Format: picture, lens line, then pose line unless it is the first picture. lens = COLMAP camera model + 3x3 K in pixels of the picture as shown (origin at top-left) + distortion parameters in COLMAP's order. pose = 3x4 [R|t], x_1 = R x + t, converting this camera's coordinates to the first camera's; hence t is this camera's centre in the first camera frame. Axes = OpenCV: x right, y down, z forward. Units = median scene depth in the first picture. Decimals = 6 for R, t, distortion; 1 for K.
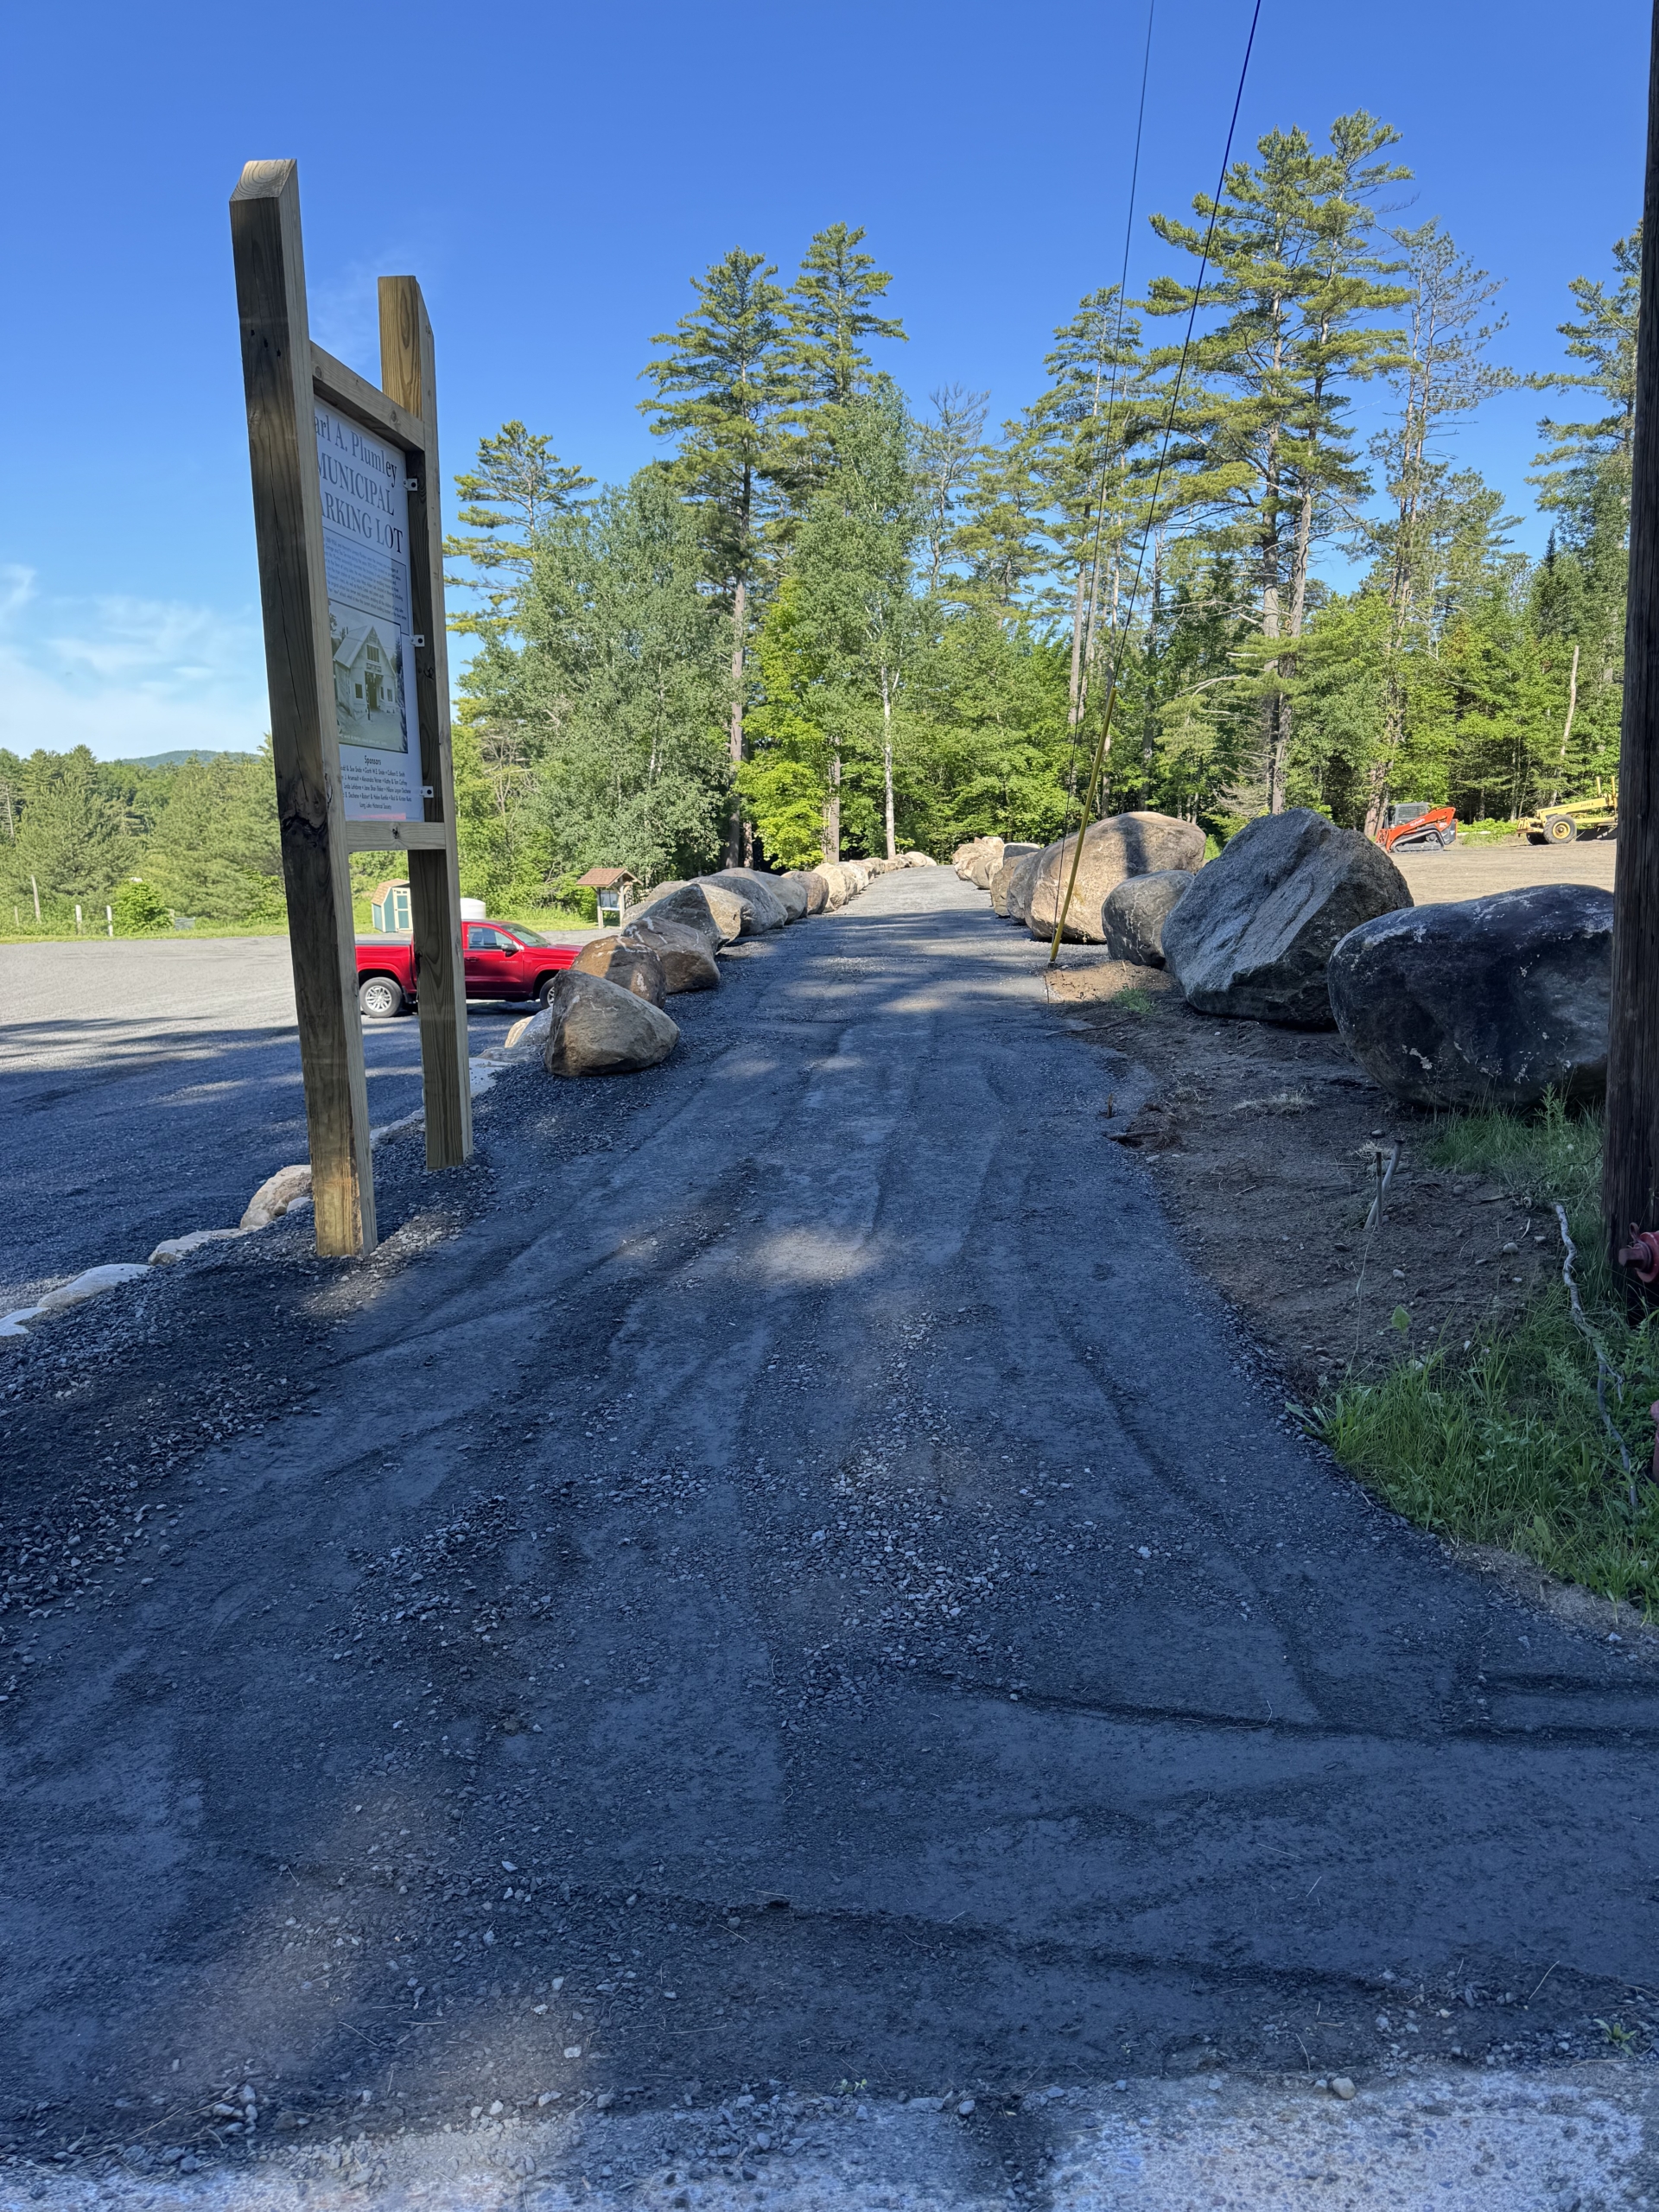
lens RADIAL K [[1541.7, 0, 829.5], [0, 1541.7, 1106.0], [0, 0, 1]] dist [0.002558, -0.005725]
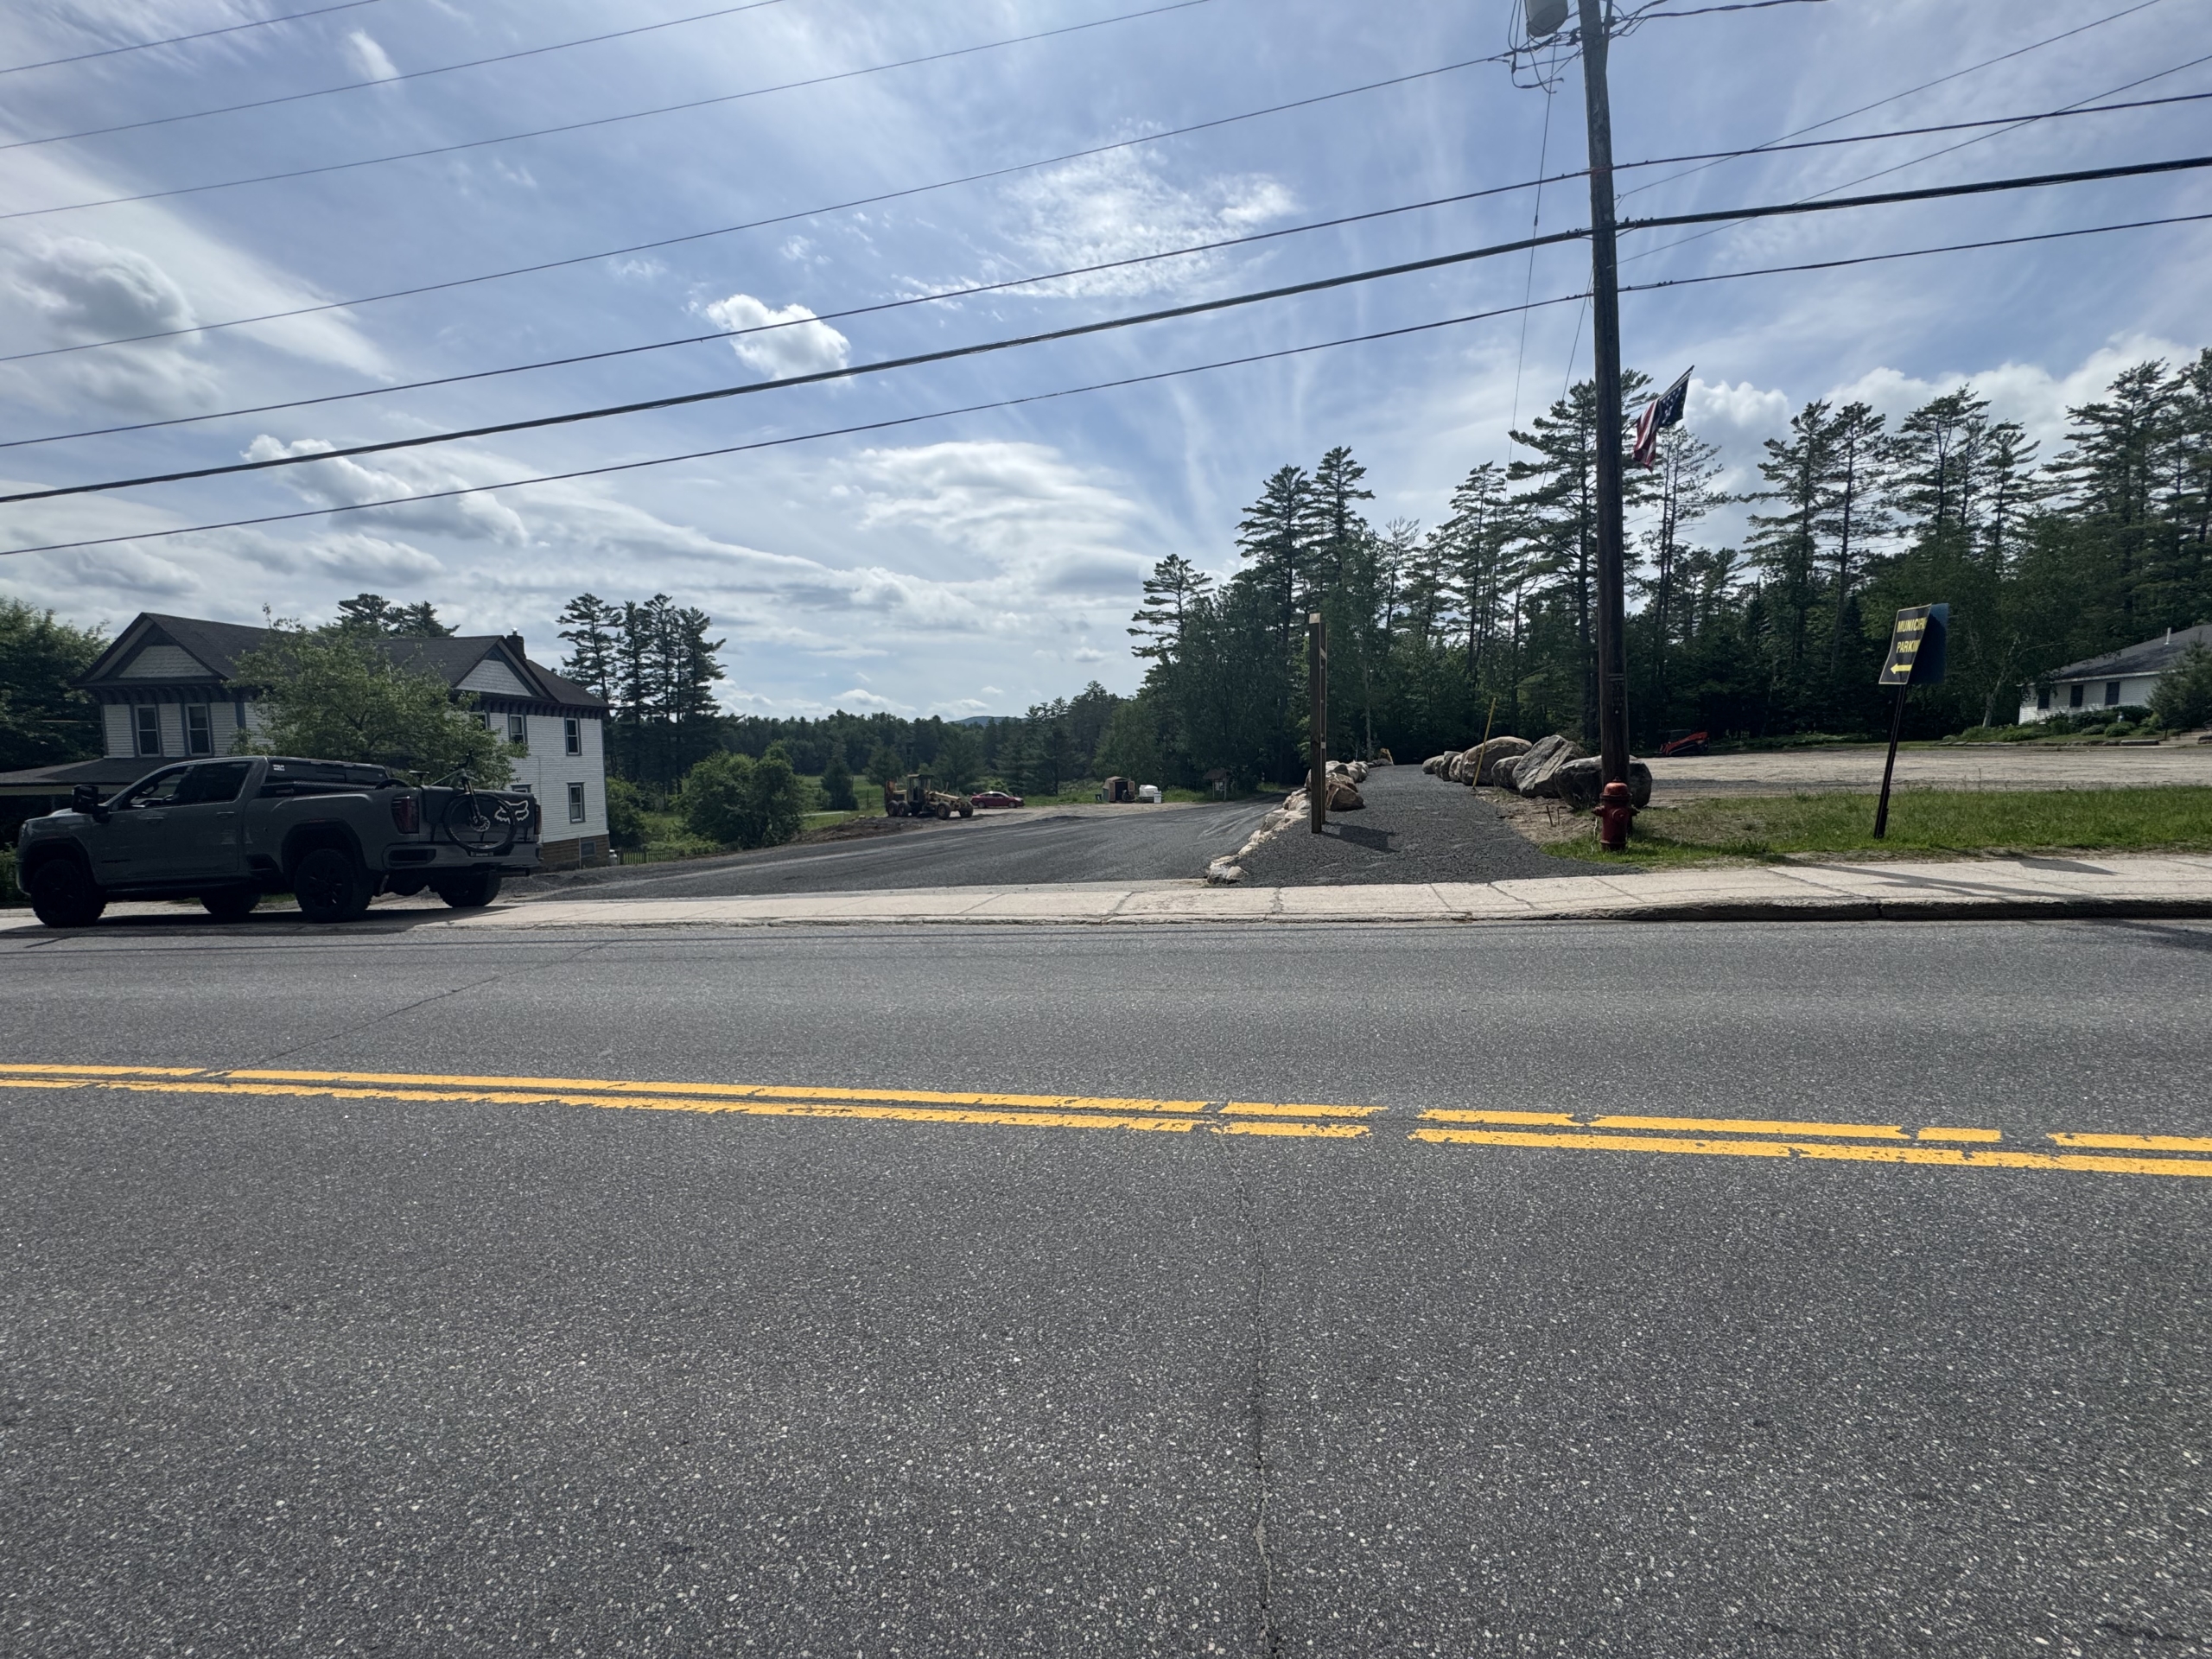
lens RADIAL K [[877.1, 0, 1098.2], [0, 877.1, 825.4], [0, 0, 1]] dist [-0.020985, 0.004529]
pose [[0.970183, 0.005739, -0.242307, -0.018814], [-0.028828, 0.995355, -0.091851, 0.019278], [0.240654, 0.096097, 0.965842, -0.099089]]
